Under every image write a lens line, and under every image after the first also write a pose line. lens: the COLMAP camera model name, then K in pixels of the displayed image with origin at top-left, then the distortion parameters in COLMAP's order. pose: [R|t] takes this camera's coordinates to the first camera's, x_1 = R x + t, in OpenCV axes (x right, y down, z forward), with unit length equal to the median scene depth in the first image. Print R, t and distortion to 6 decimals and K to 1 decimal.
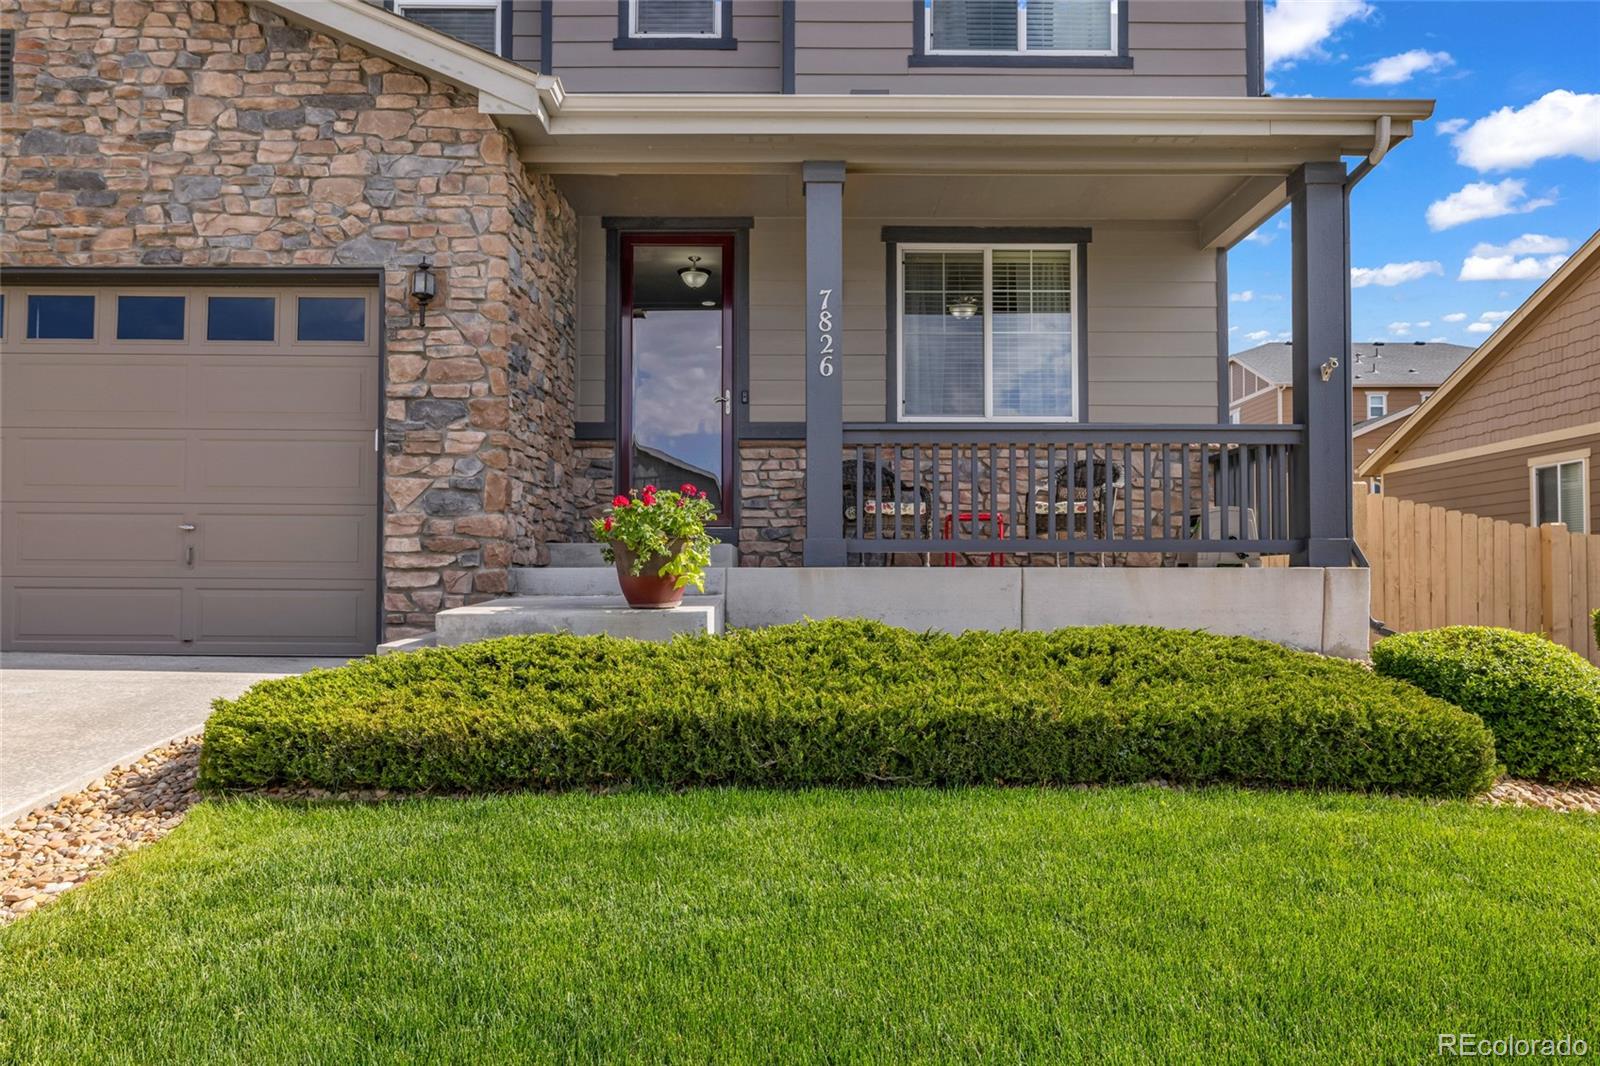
lens RADIAL K [[1069.7, 0, 800.5], [0, 1069.7, 573.9], [0, 0, 1]] dist [-0.000026, -0.001197]
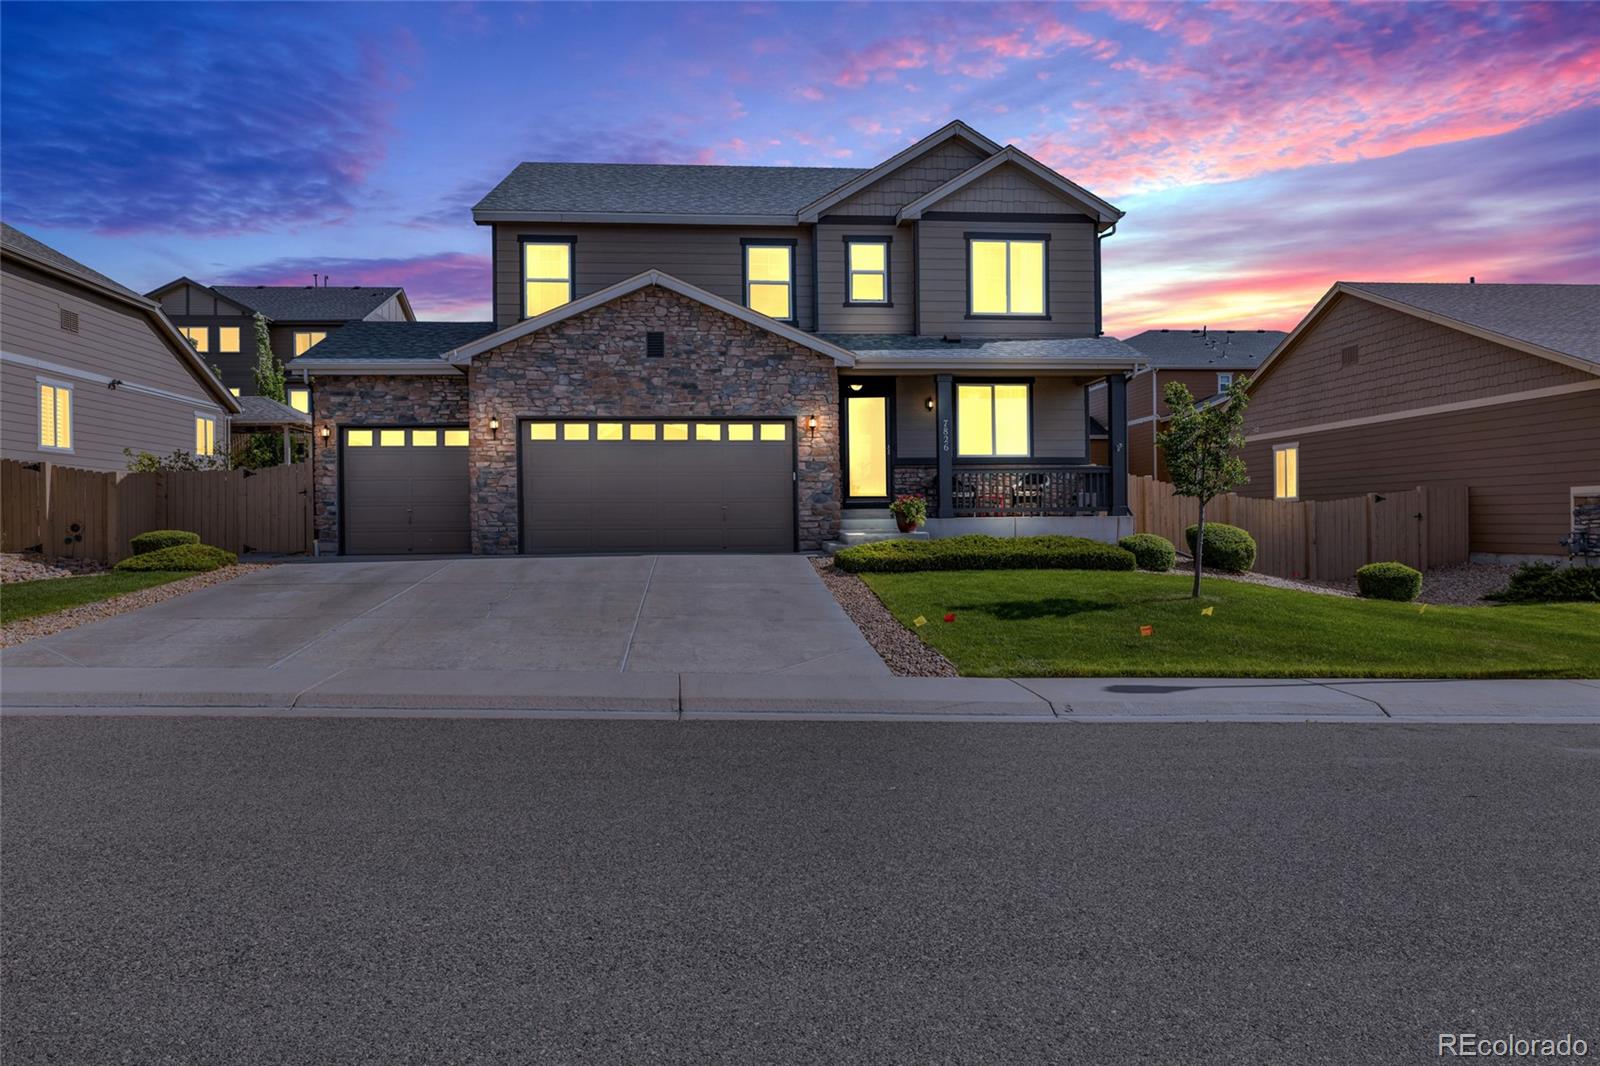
lens RADIAL K [[1062.0, 0, 800.0], [0, 1062.0, 533.0], [0, 0, 1]] dist [0.001069, -0.000146]
pose [[0.997101, -0.014272, 0.074736, -0.596008], [0.012722, 0.999695, 0.021178, -0.032874], [-0.075015, -0.020166, 0.996978, -1.841092]]
